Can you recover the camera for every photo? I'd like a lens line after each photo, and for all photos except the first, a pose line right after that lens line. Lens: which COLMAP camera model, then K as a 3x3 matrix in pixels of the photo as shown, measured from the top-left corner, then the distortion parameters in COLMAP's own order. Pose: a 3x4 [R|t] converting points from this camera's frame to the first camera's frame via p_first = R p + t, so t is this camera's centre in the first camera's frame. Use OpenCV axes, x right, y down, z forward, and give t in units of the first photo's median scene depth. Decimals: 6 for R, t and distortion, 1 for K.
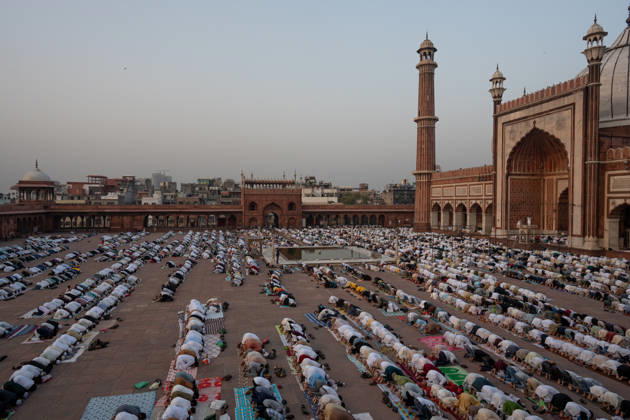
lens RADIAL K [[418.0, 0, 310.3], [0, 418.0, 208.7], [0, 0, 1]] dist [-0.019505, 0.025621]
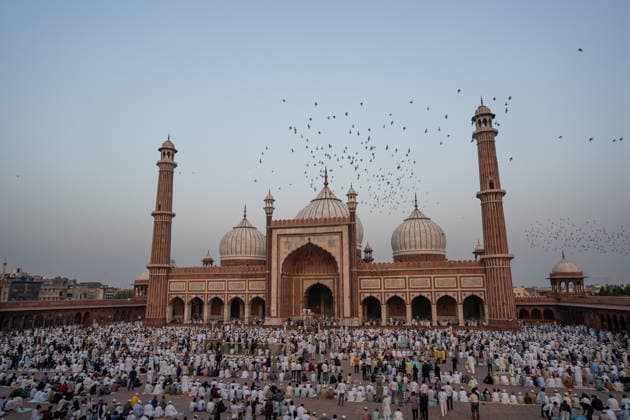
lens RADIAL K [[442.1, 0, 312.6], [0, 442.1, 205.0], [0, 0, 1]] dist [-0.028275, 0.041970]
pose [[0.453869, 0.177959, 0.873117, -0.518433], [0.020362, 0.977527, -0.209825, -0.001003], [-0.890836, 0.113012, 0.440046, 0.196996]]
